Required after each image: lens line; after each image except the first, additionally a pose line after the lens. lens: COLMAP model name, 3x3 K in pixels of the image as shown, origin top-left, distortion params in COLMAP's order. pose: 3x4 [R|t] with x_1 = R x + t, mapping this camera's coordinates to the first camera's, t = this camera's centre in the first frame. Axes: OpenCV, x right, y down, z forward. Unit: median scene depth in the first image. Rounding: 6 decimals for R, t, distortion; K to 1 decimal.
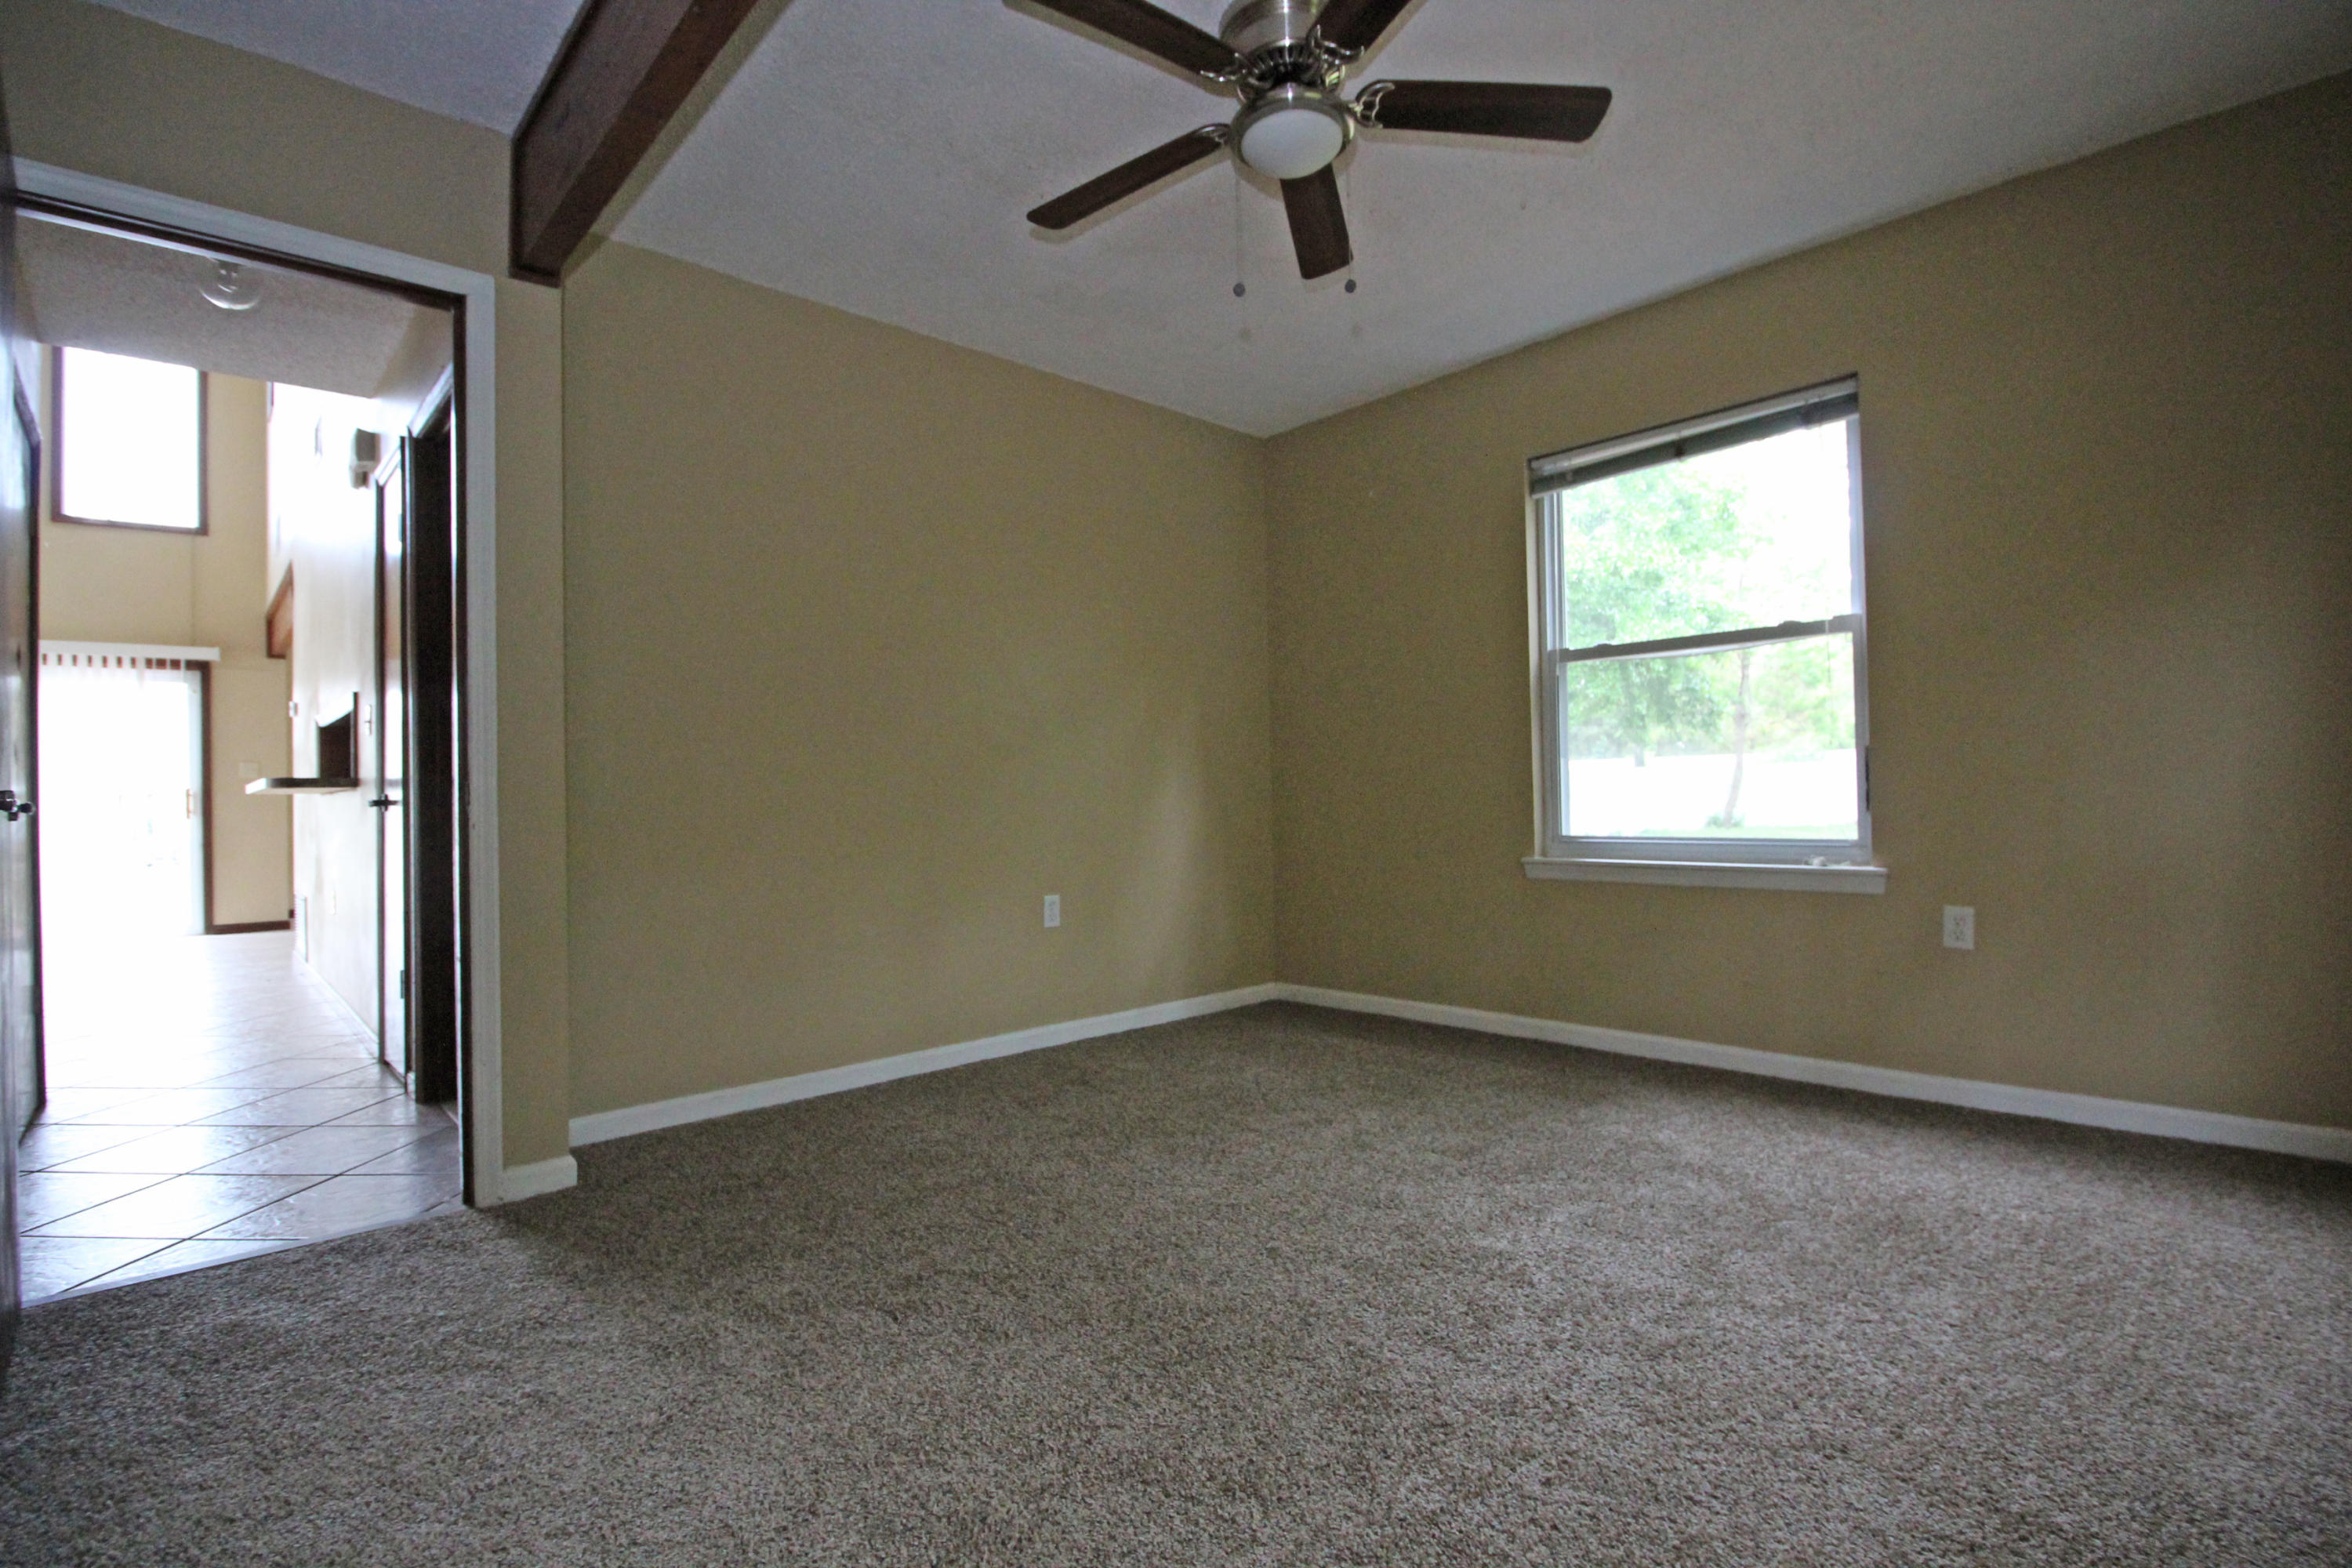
lens RADIAL K [[1101.8, 0, 1172.5], [0, 1101.8, 779.7], [0, 0, 1]] dist [0.001883, -0.013485]
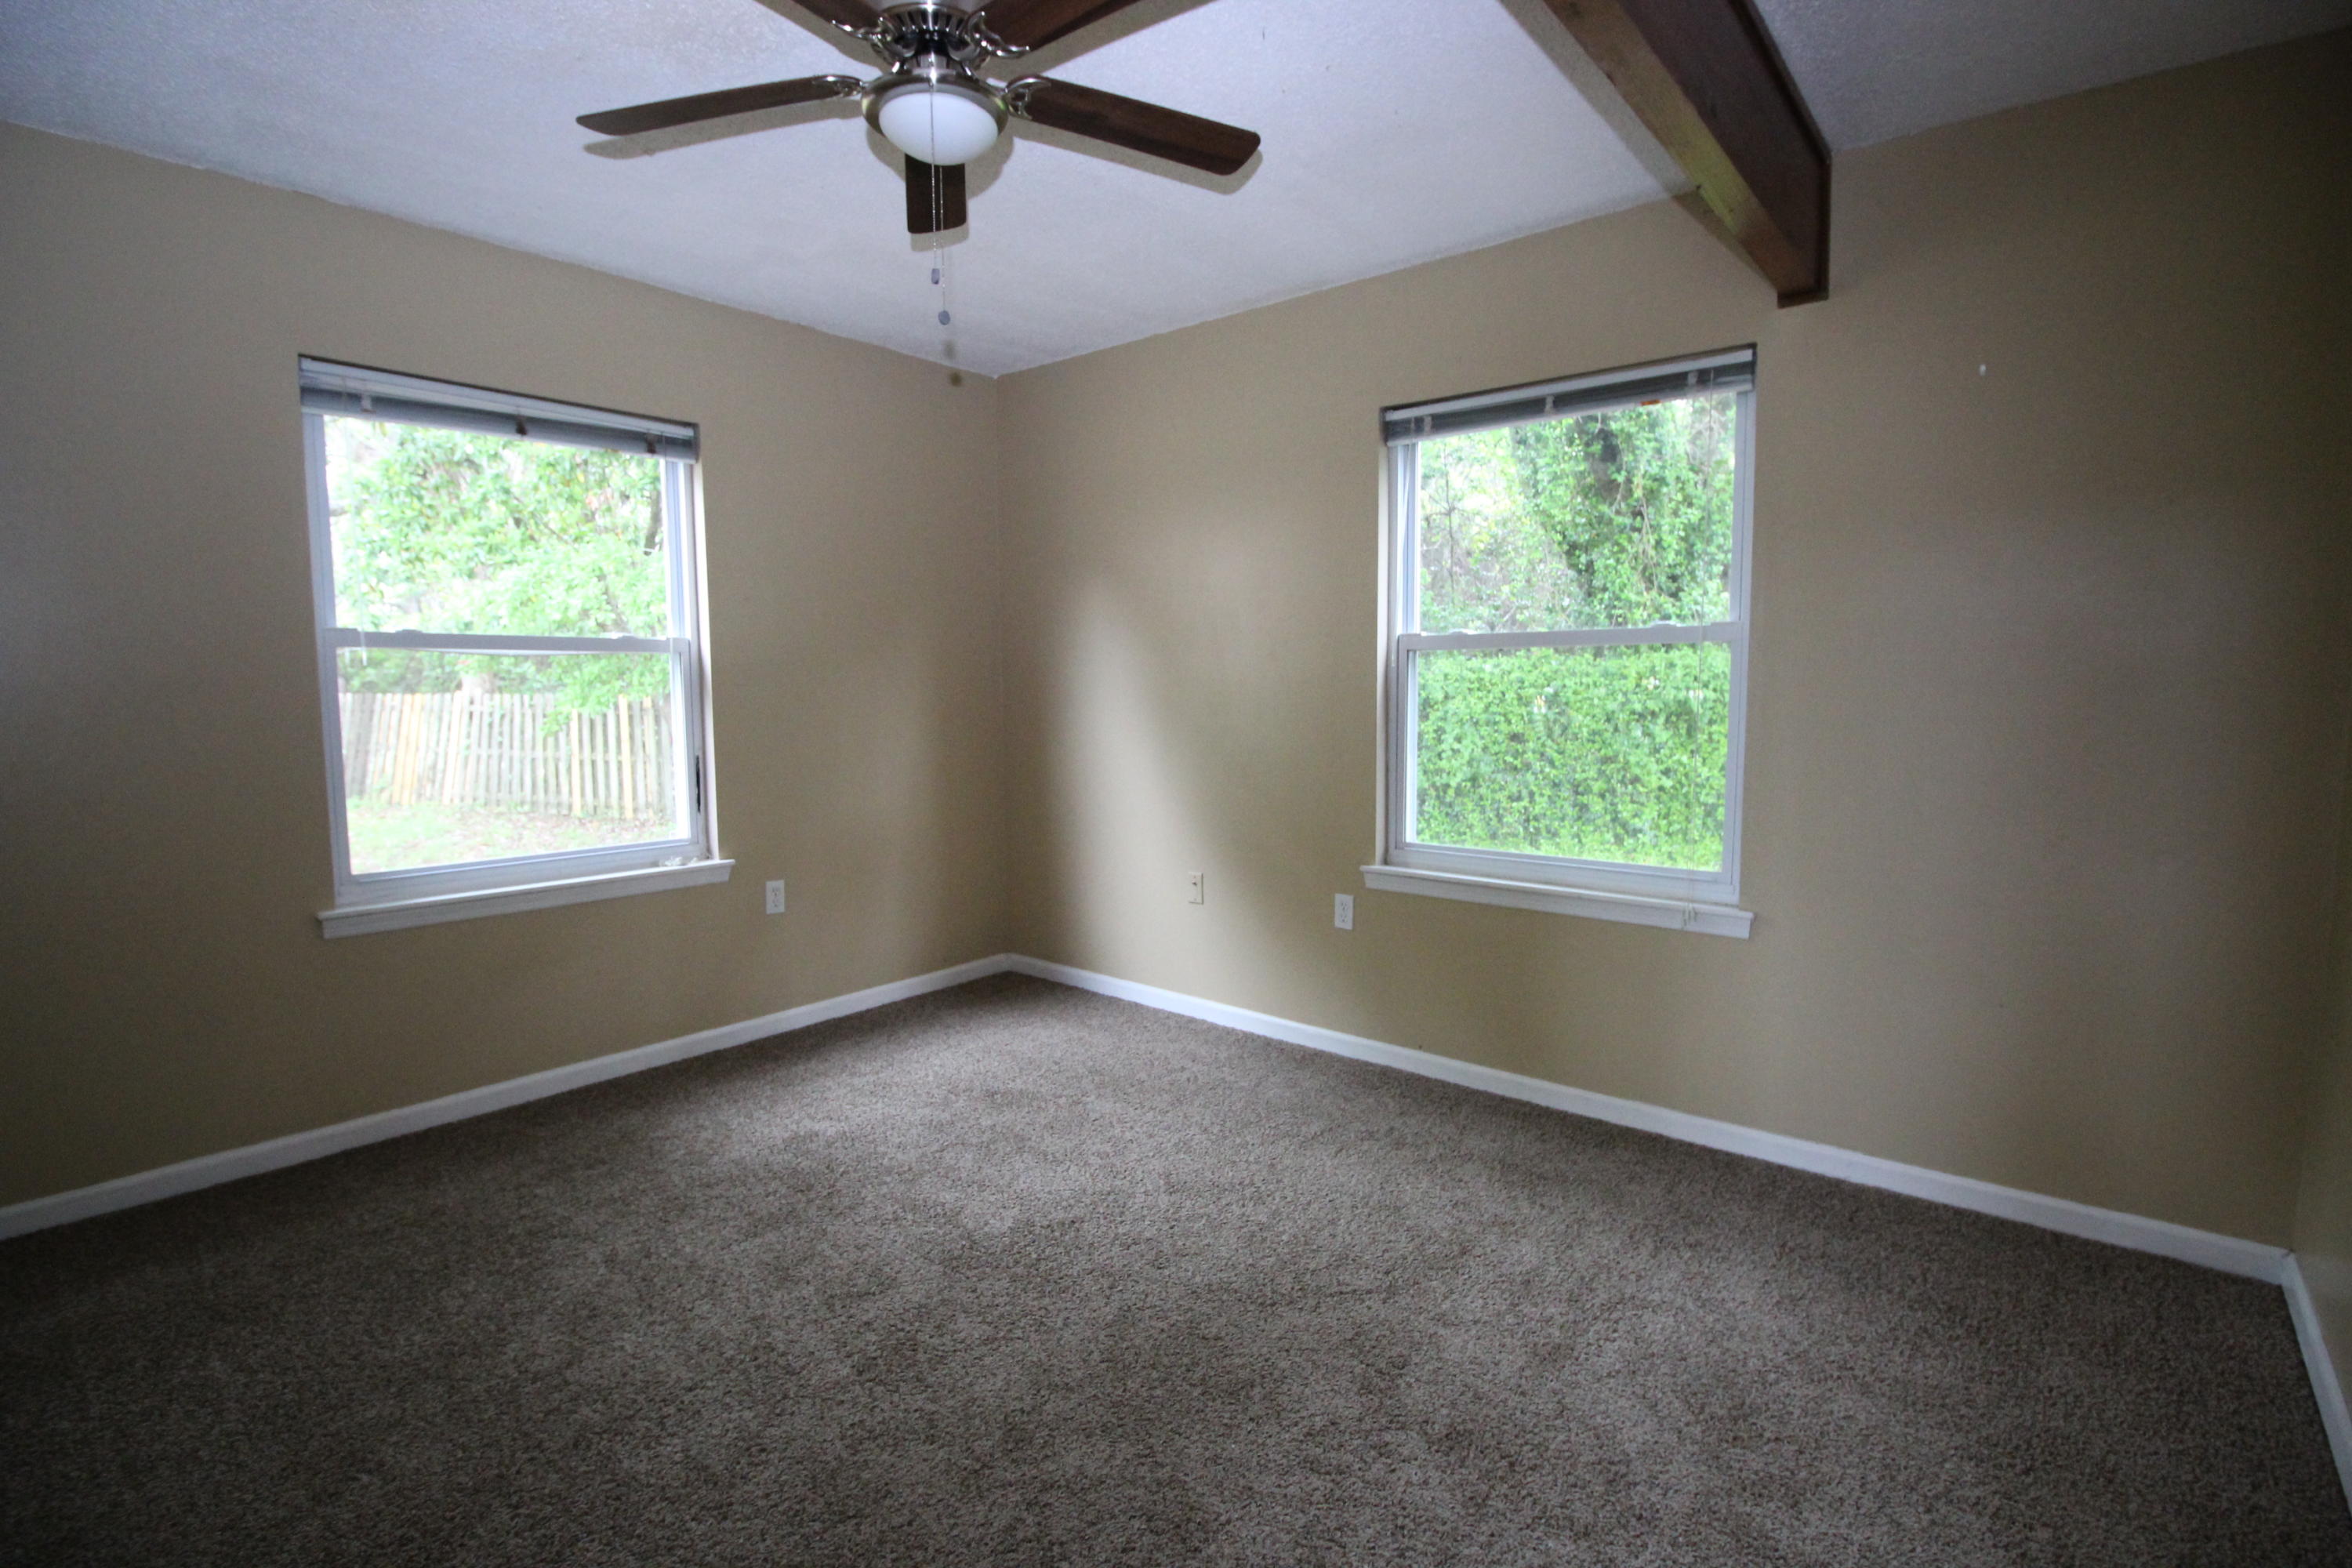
lens RADIAL K [[1101.8, 0, 1172.5], [0, 1101.8, 779.7], [0, 0, 1]] dist [0.001883, -0.013485]
pose [[-0.129610, -0.057345, 0.989905, -0.648231], [0.000826, 0.998320, 0.057941, -0.081445], [-0.991565, 0.008328, -0.129345, 0.752517]]
